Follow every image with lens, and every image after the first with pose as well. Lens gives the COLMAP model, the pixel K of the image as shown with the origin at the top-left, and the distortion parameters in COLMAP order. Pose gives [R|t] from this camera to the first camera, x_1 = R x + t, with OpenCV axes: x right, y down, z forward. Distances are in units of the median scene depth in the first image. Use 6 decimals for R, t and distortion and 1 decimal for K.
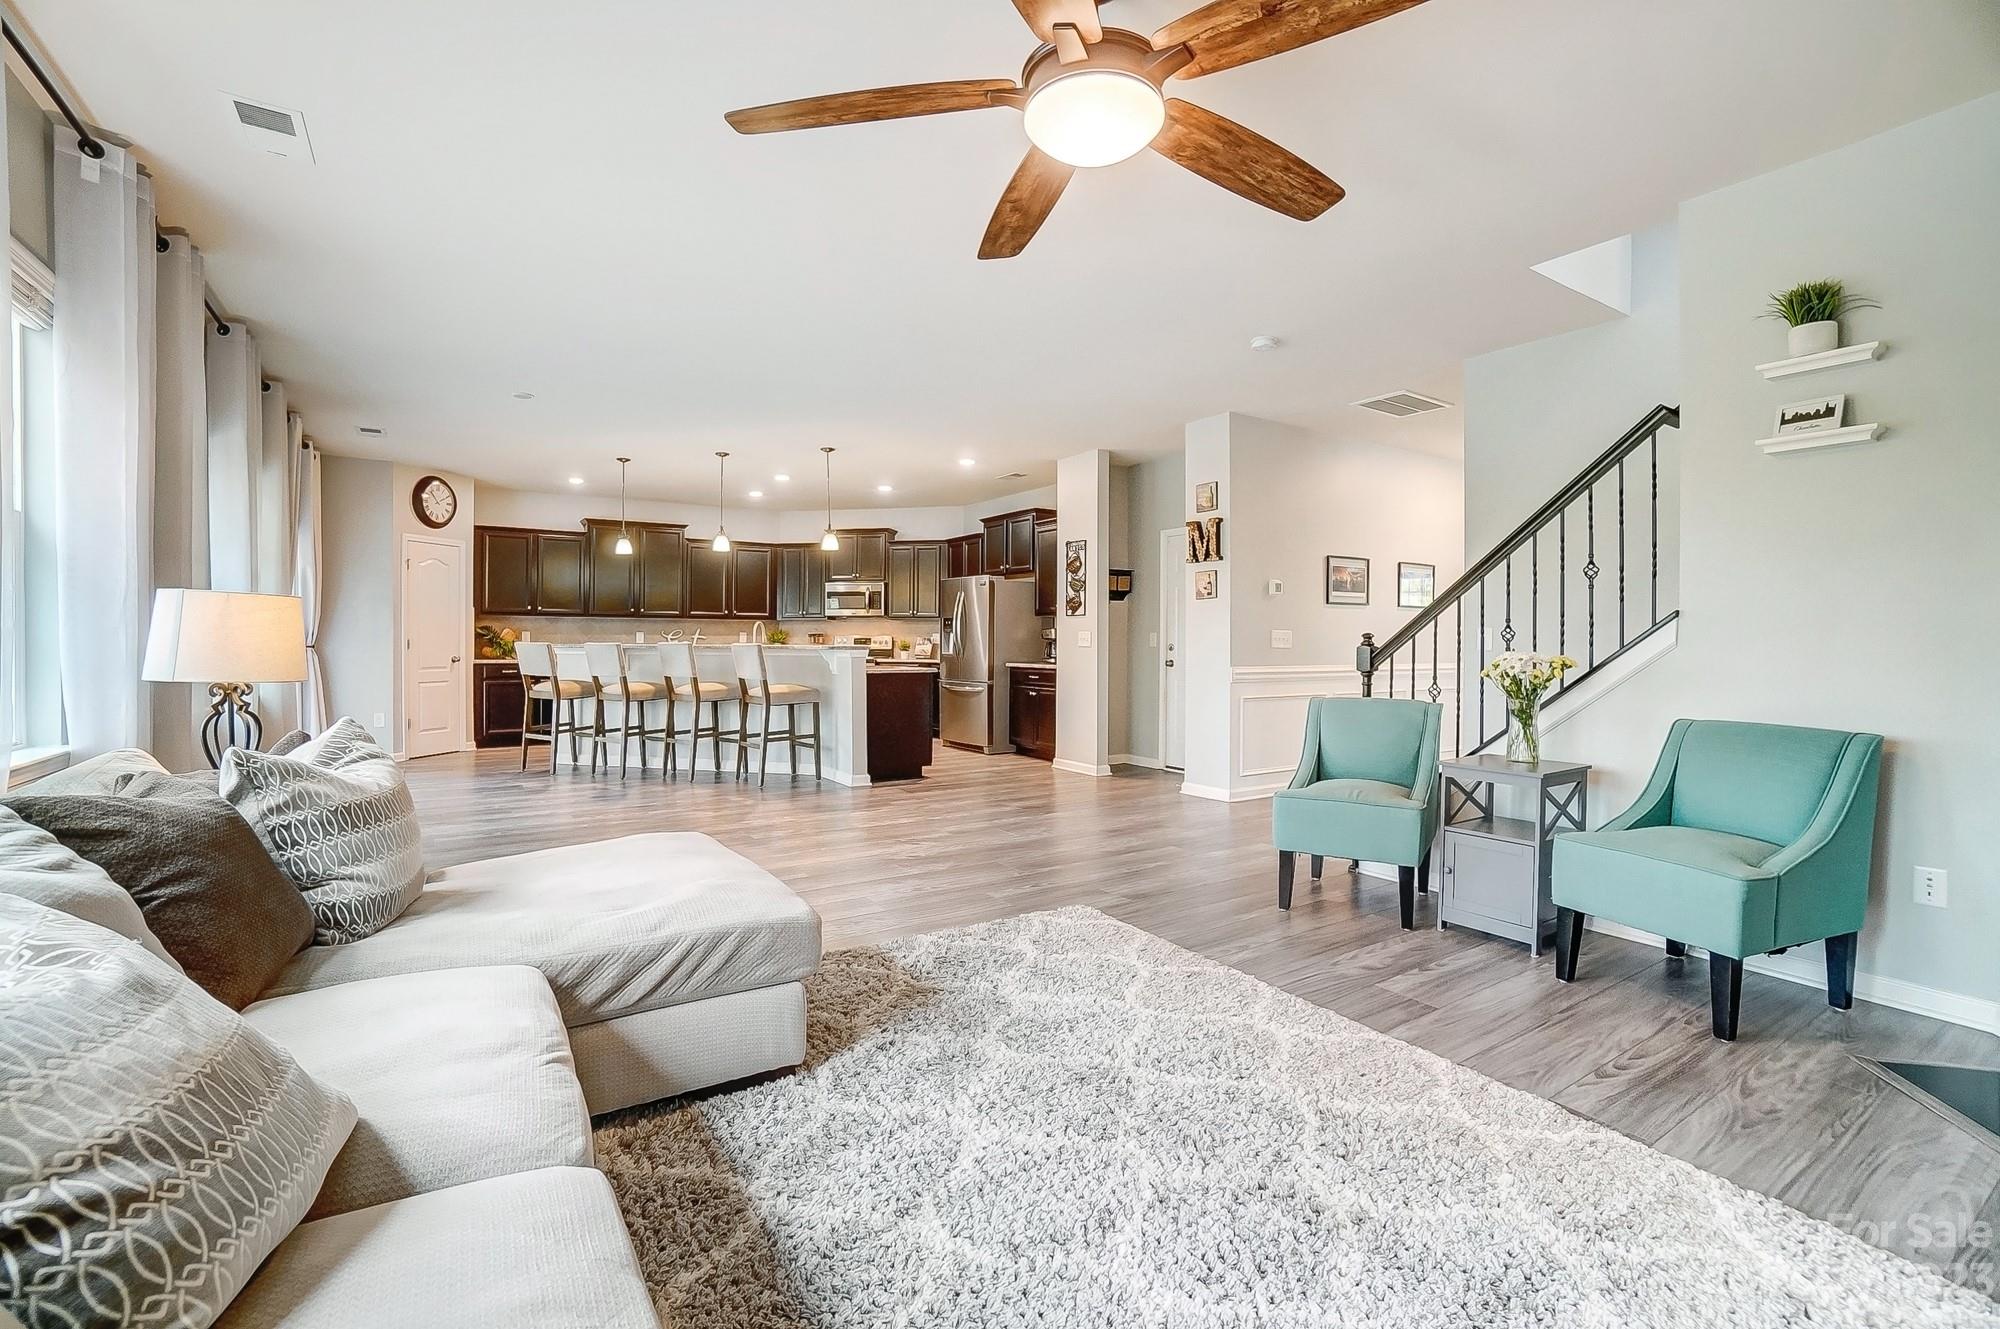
lens RADIAL K [[879.1, 0, 1001.3], [0, 879.1, 657.8], [0, 0, 1]] dist [-0.064184, 0.022605]
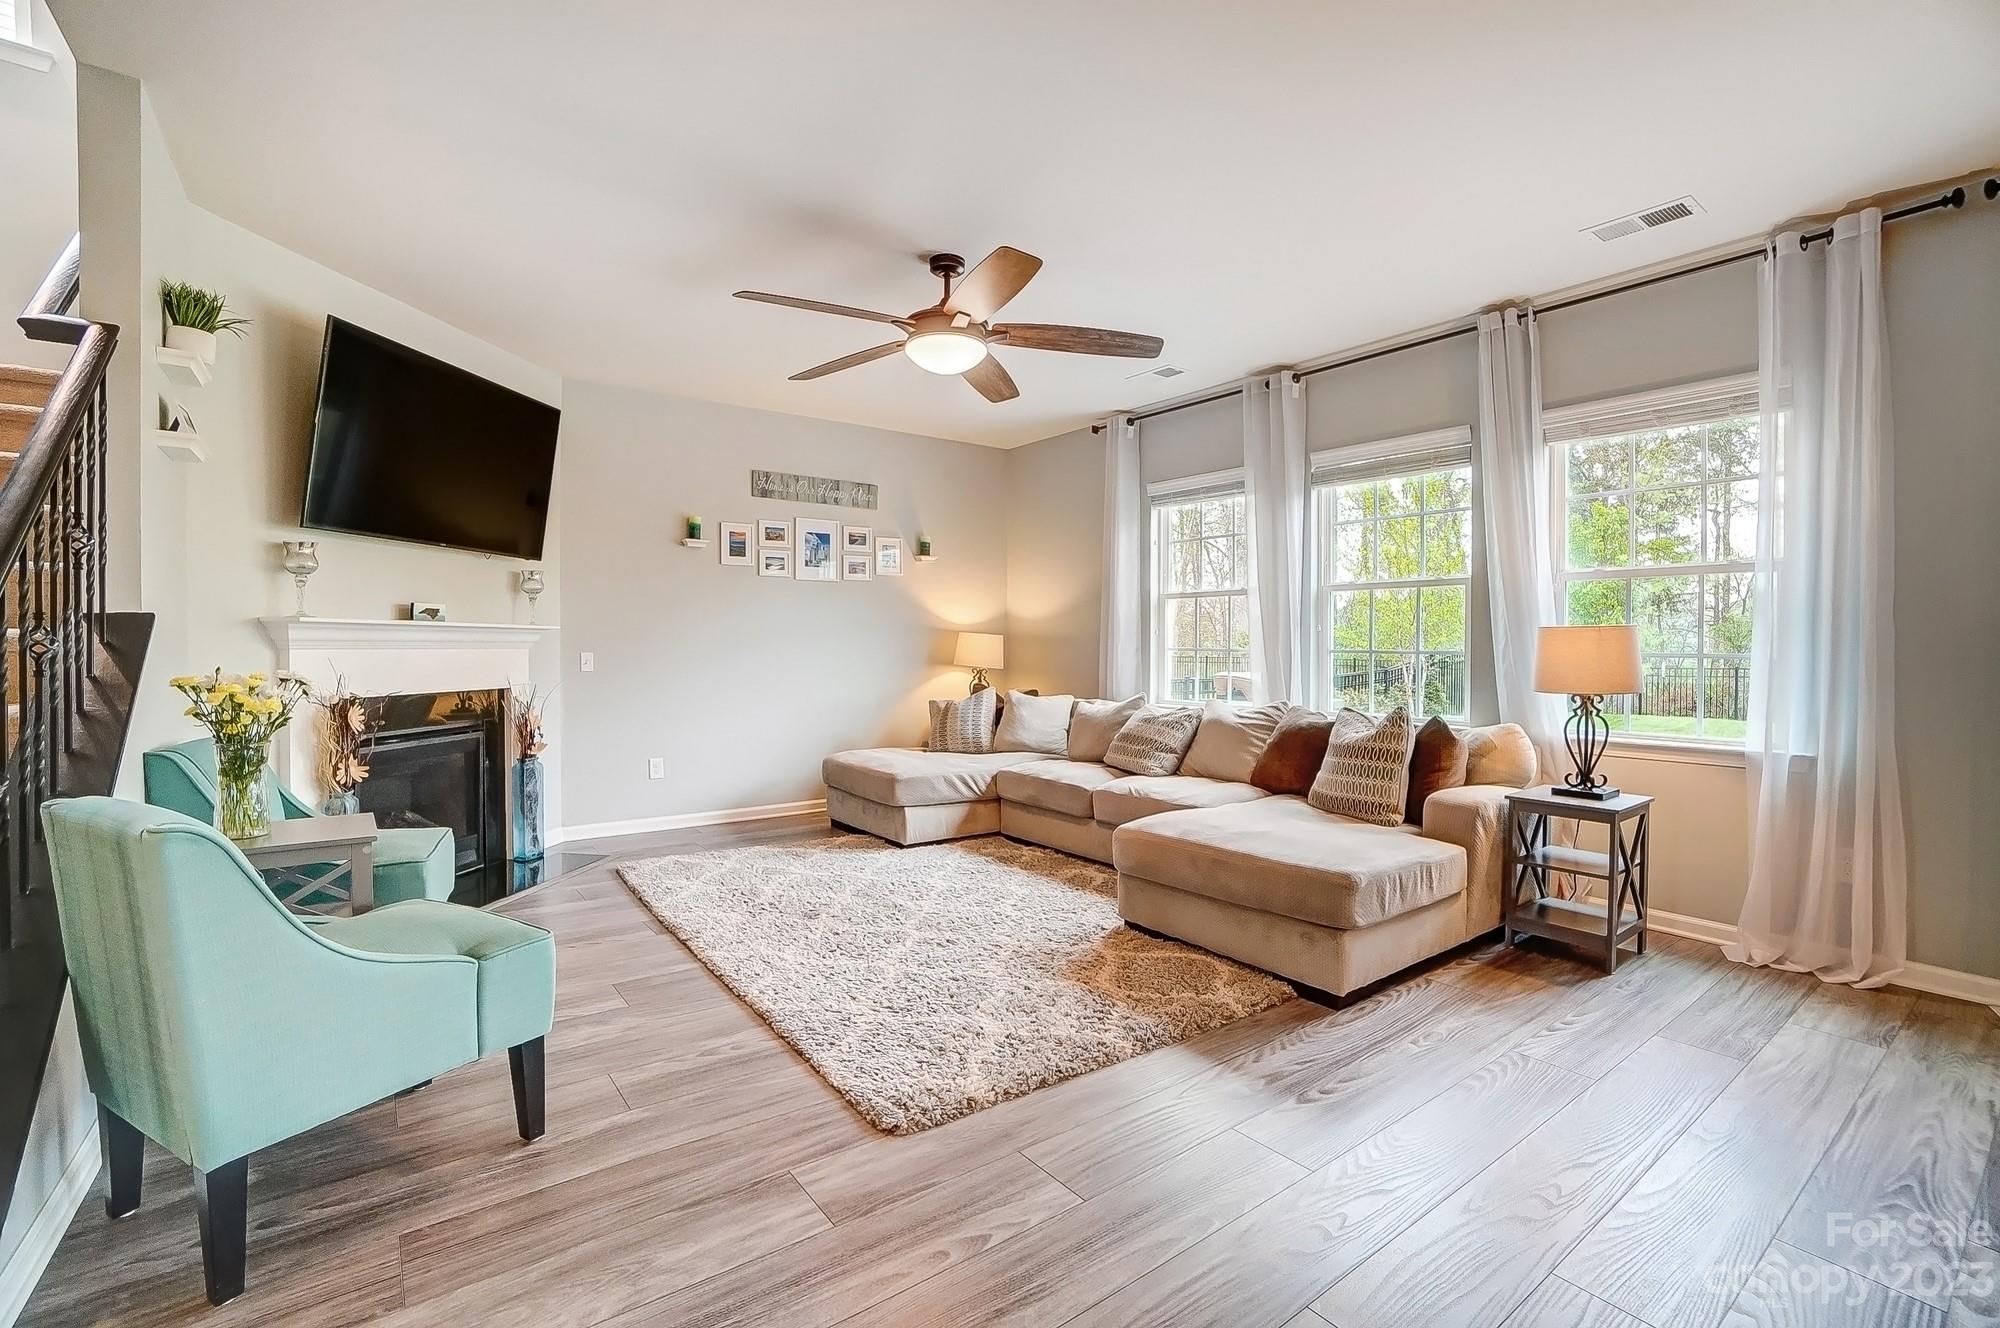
lens RADIAL K [[879.1, 0, 1001.3], [0, 879.1, 657.3], [0, 0, 1]] dist [-0.064184, 0.022605]
pose [[-0.997237, -0.004124, -0.074172, 0.076793], [-0.005610, 0.999787, 0.019841, -0.040467], [0.074075, 0.020202, -0.997048, 1.863169]]
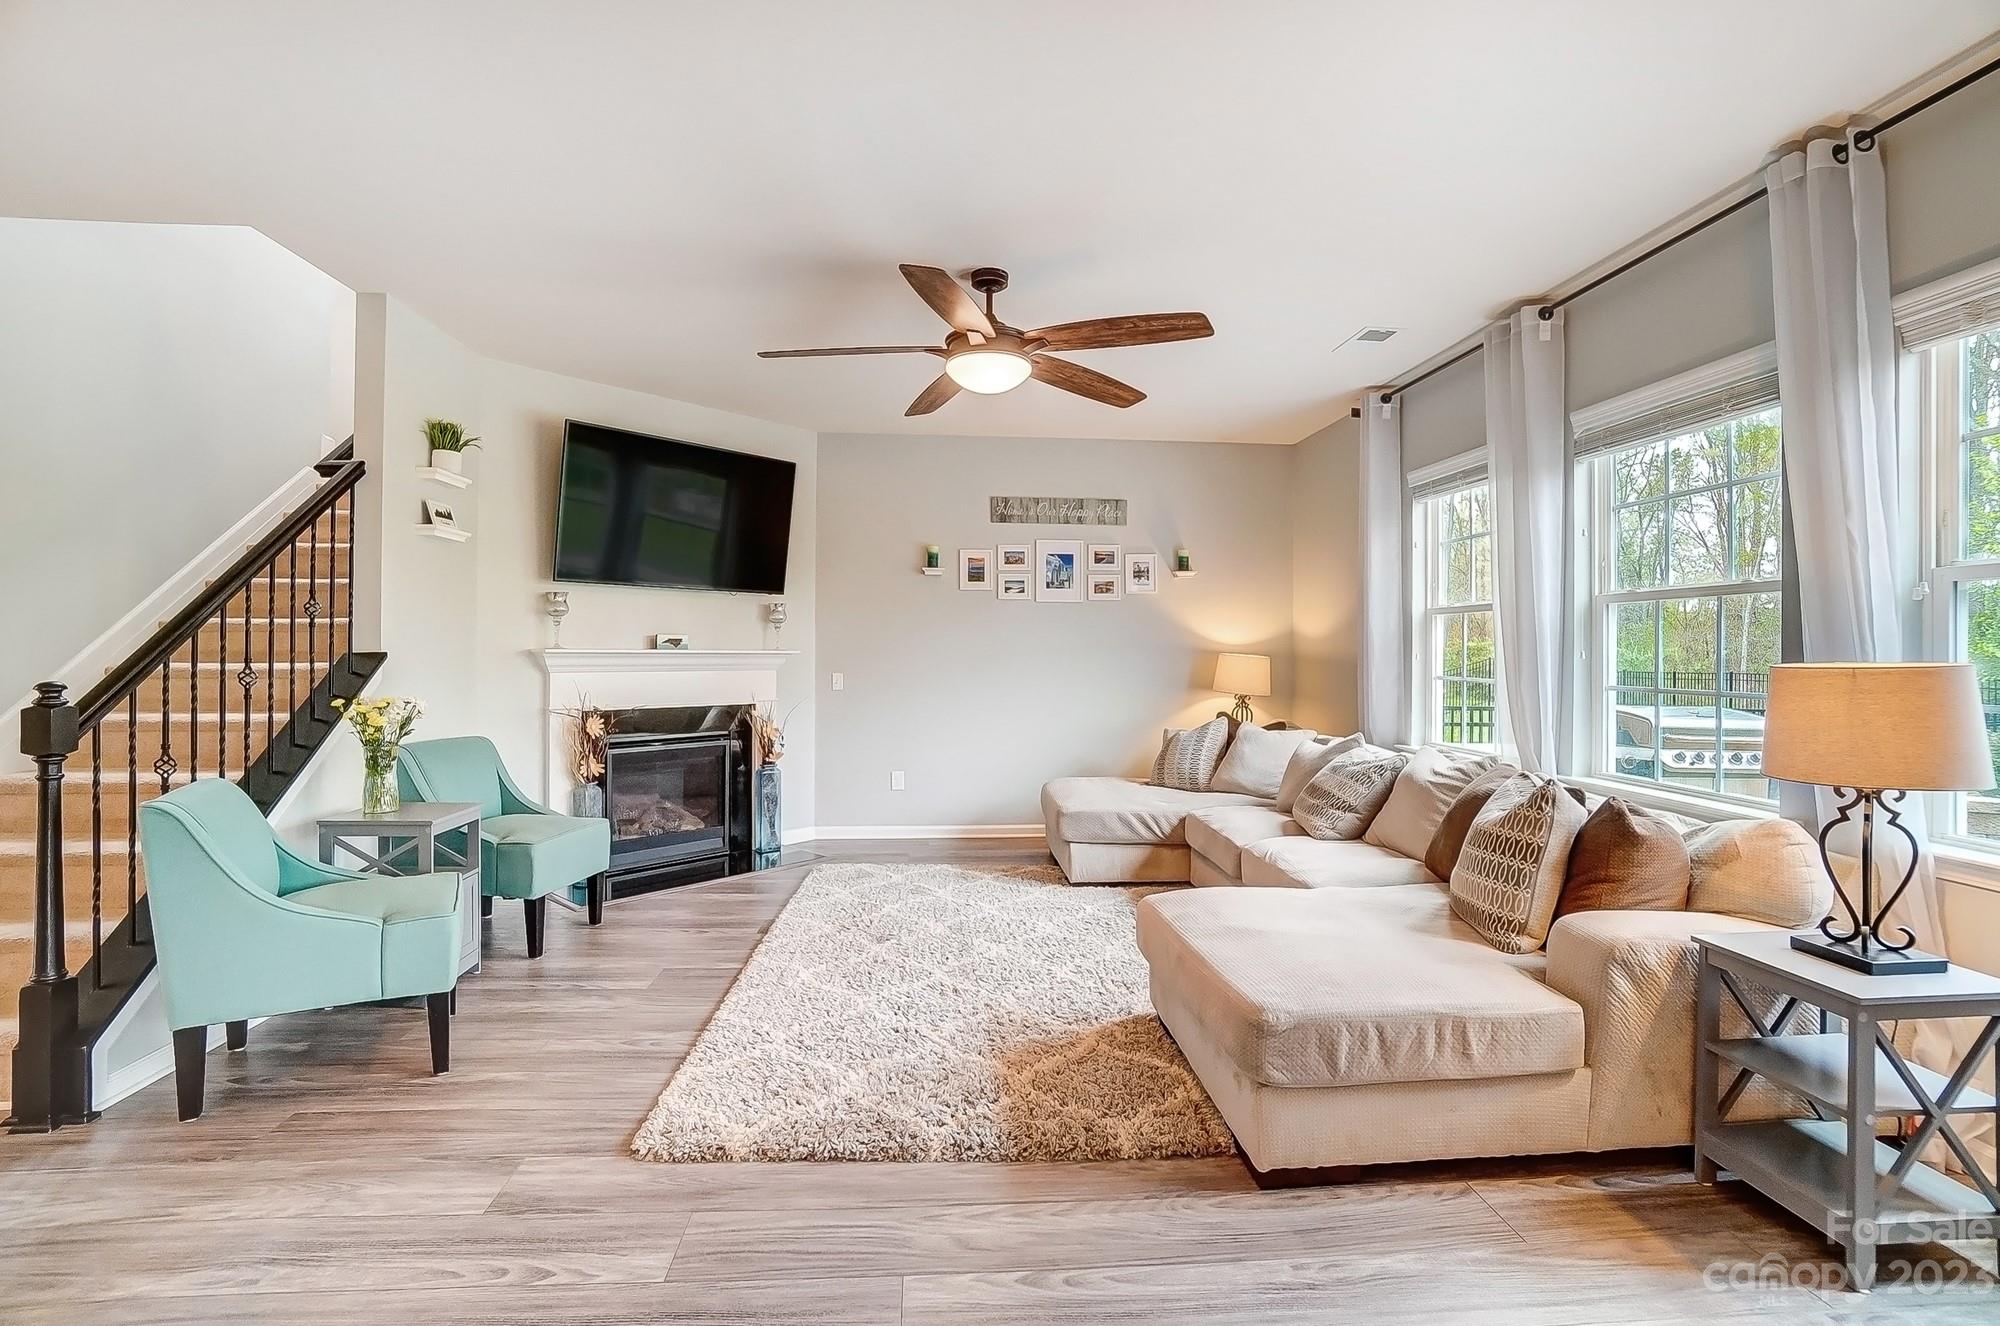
lens RADIAL K [[897.8, 0, 994.4], [0, 897.8, 652.1], [0, 0, 1]] dist [-0.060751, 0.019853]
pose [[-0.883218, -0.007794, 0.468899, -0.484447], [-0.005433, 0.999965, 0.006386, -0.073815], [-0.468932, 0.003093, -0.883229, 1.686186]]
